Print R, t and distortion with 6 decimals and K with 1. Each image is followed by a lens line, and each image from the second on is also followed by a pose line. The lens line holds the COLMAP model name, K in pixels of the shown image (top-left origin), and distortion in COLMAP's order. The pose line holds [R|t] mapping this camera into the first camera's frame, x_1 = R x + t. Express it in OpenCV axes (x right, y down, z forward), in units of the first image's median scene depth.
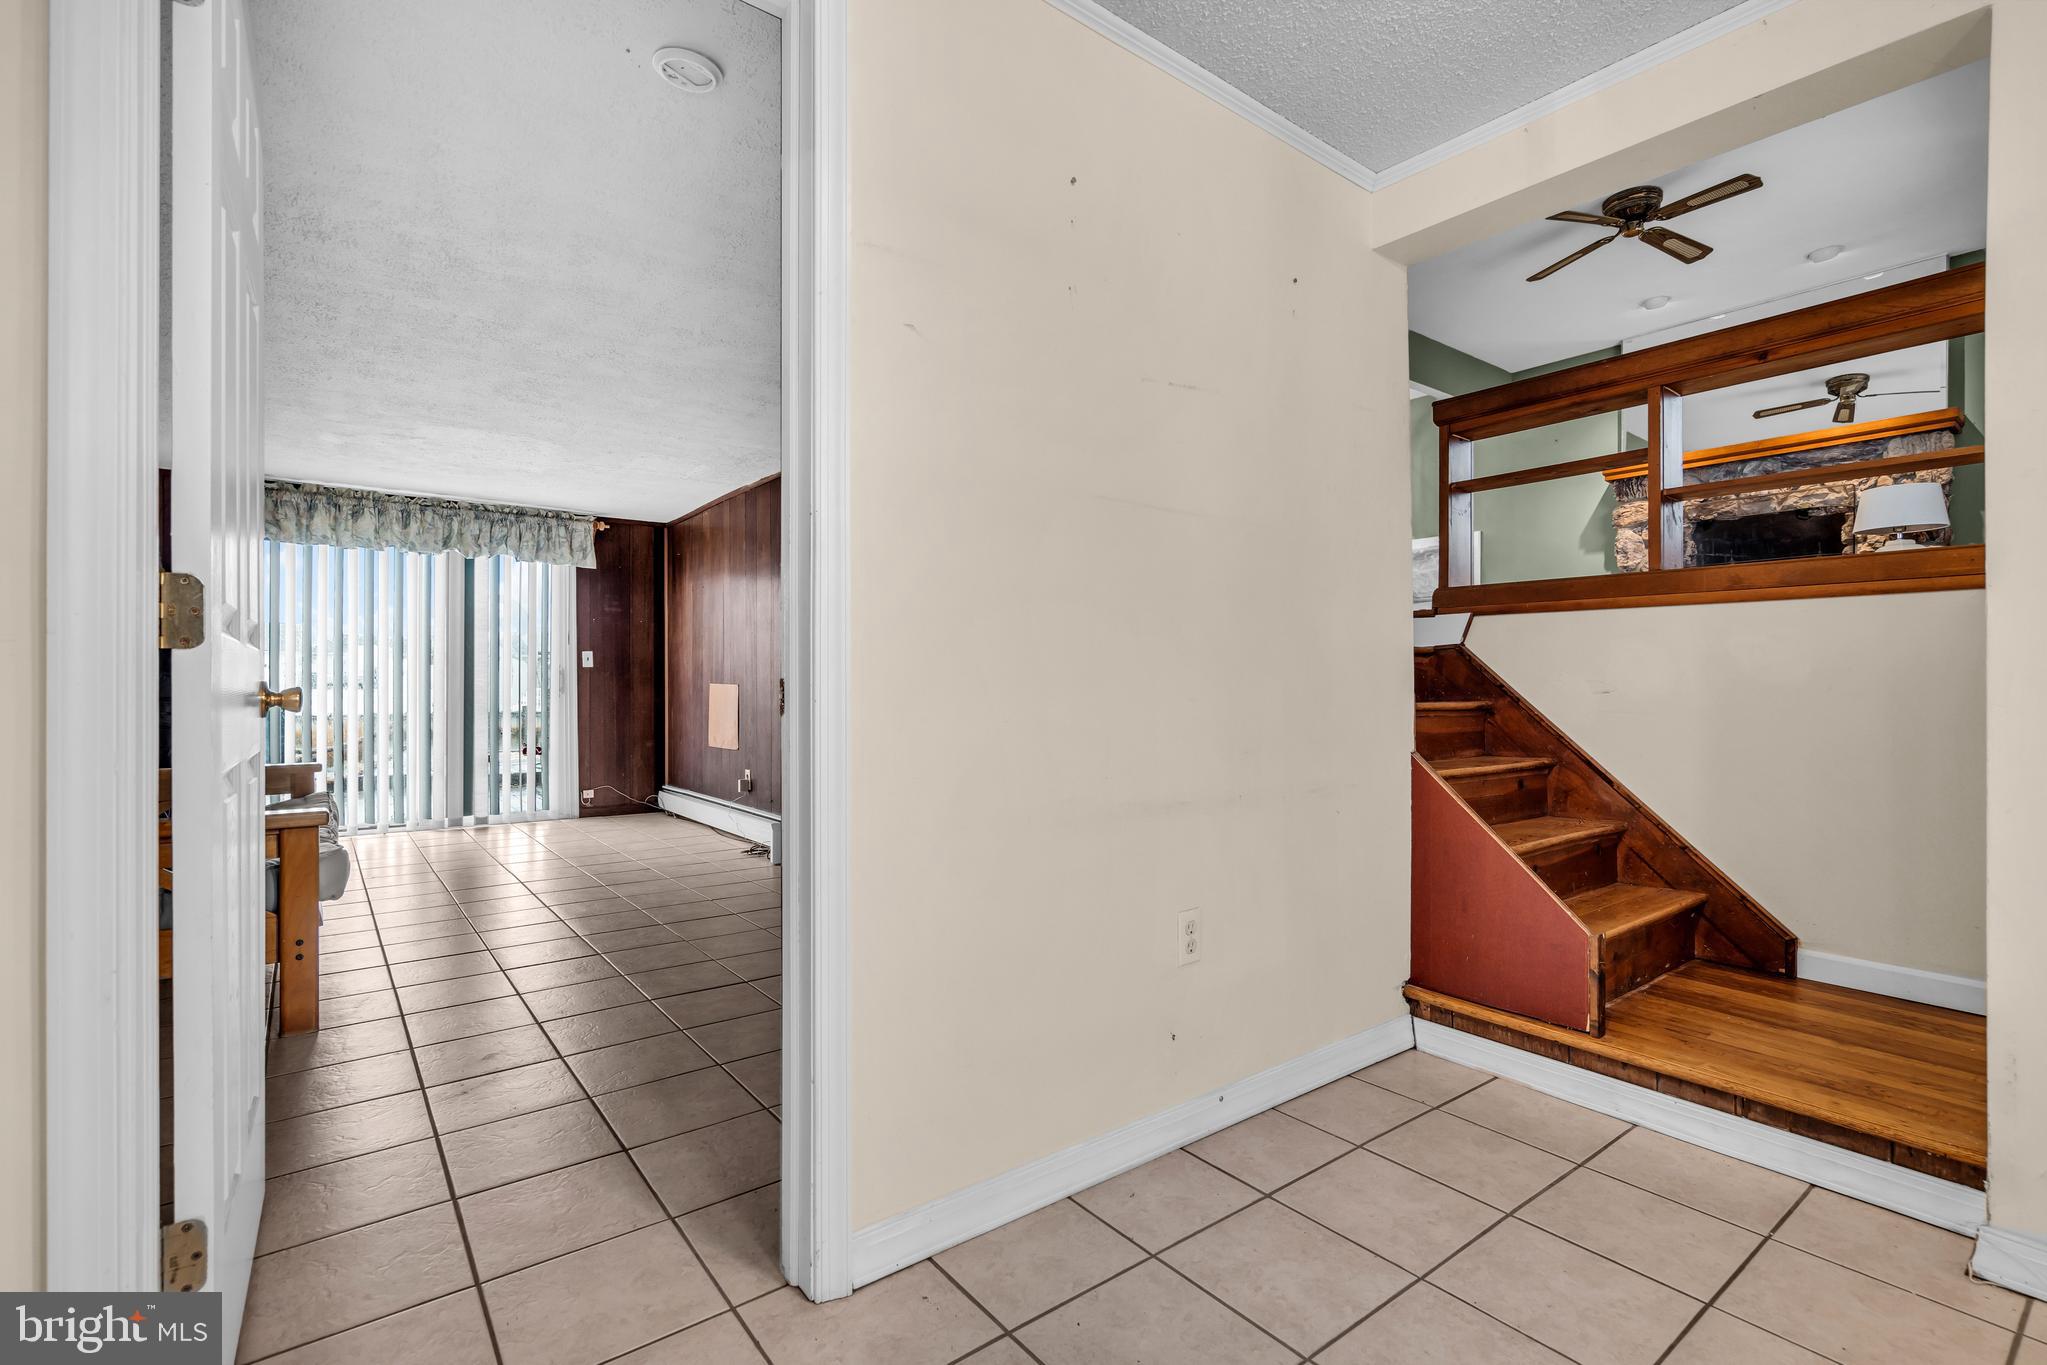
lens RADIAL K [[926.9, 0, 1028.1], [0, 926.9, 686.6], [0, 0, 1]] dist [0.001806, 0.000442]
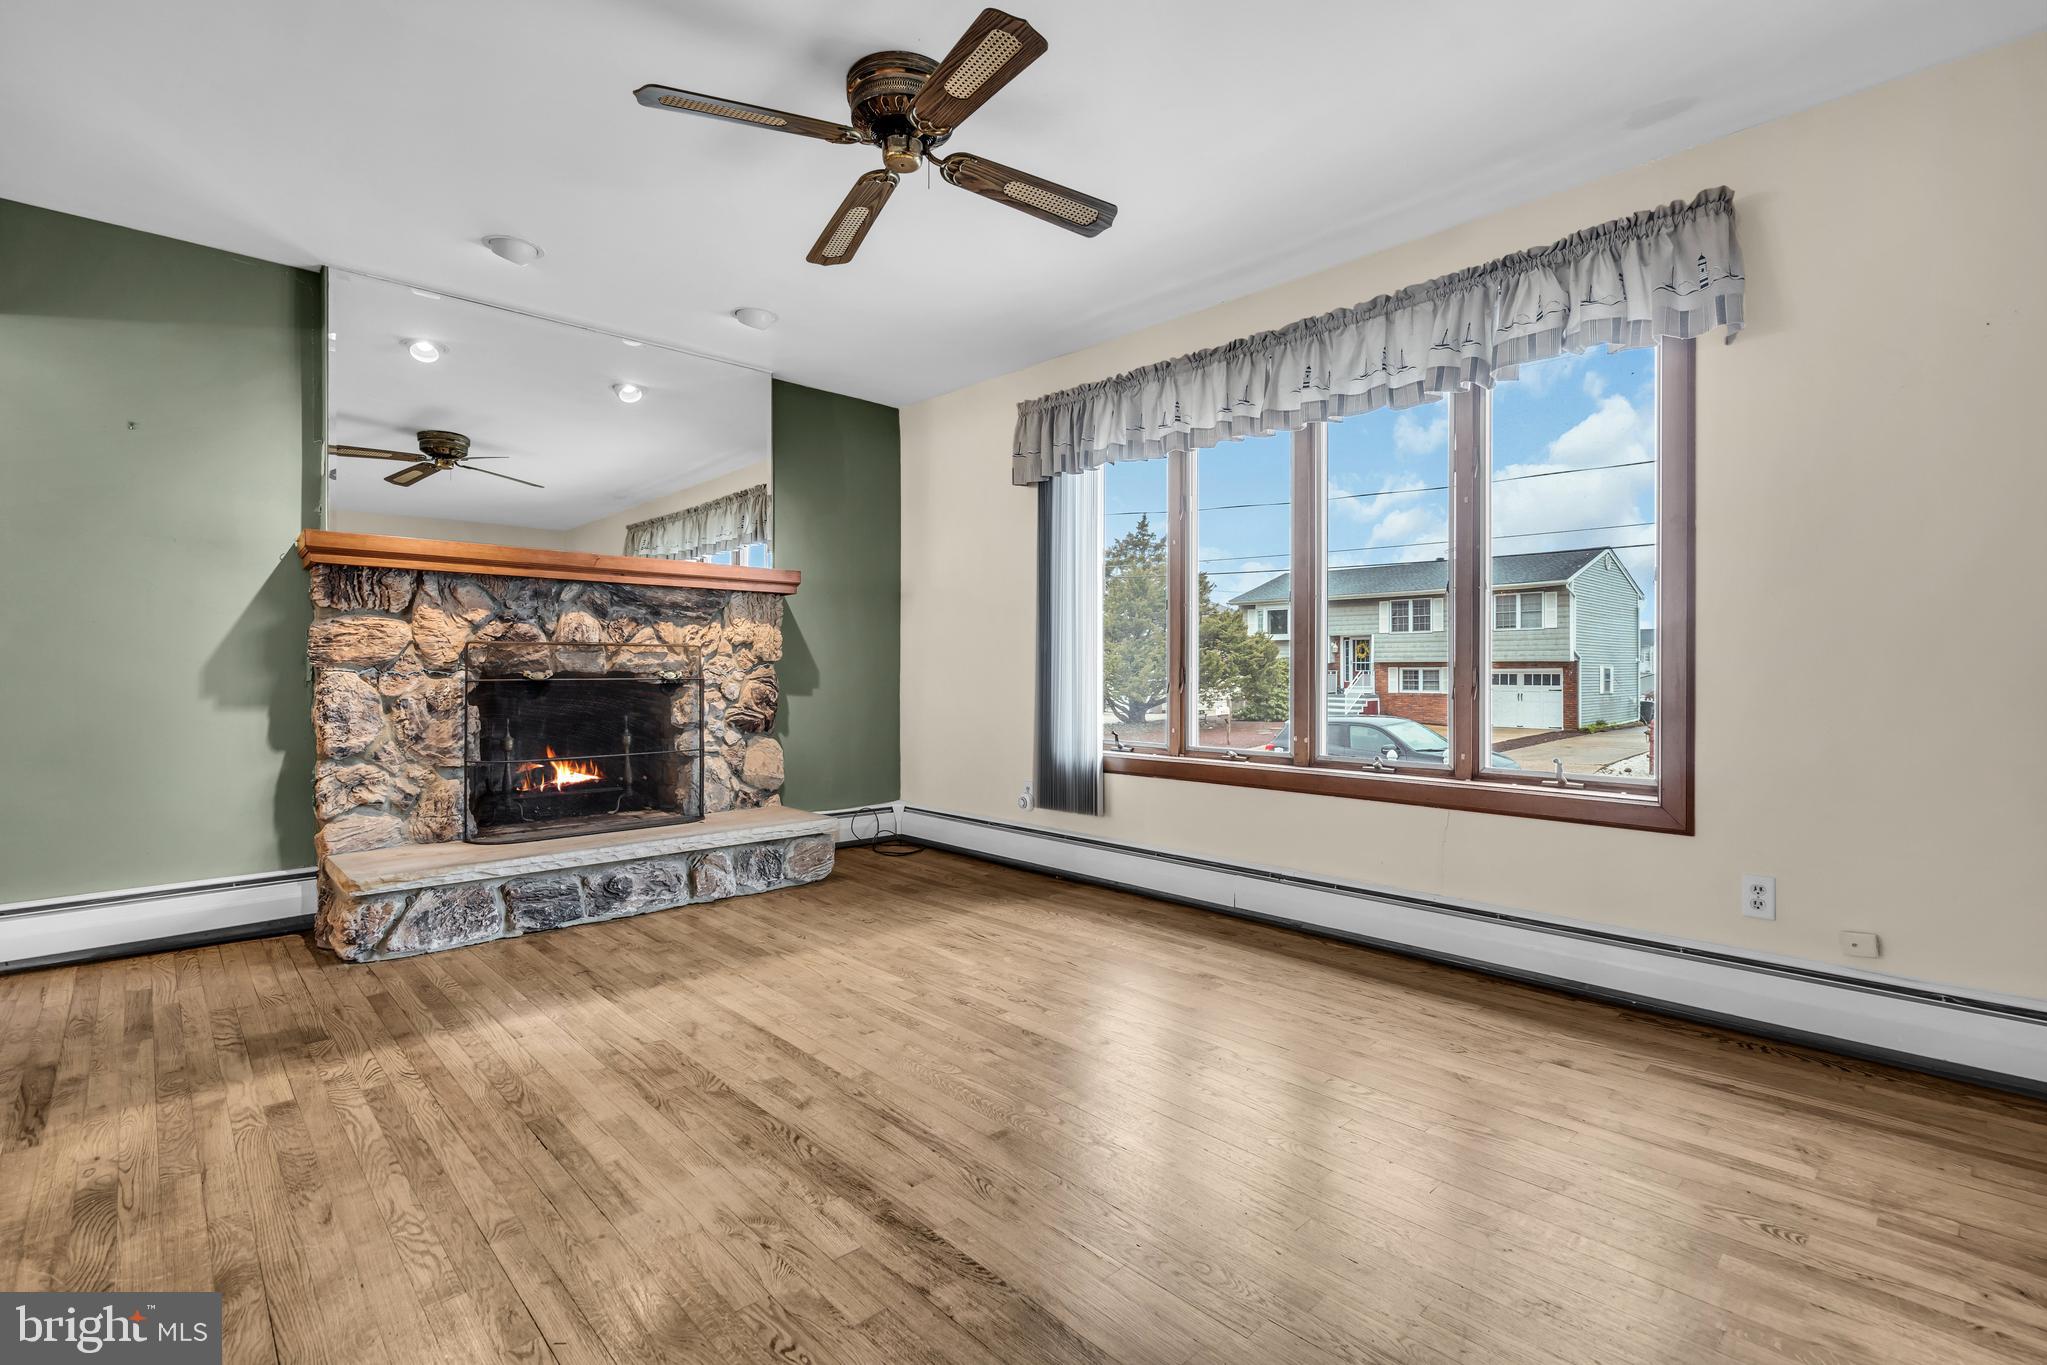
lens RADIAL K [[936.9, 0, 1018.7], [0, 936.9, 670.2], [0, 0, 1]] dist [-0.003578, -0.000190]
pose [[-0.098547, 0.000403, 0.995132, 0.074507], [-0.001497, 0.999999, -0.000554, -0.095067], [-0.995131, -0.001544, -0.098546, 0.393600]]
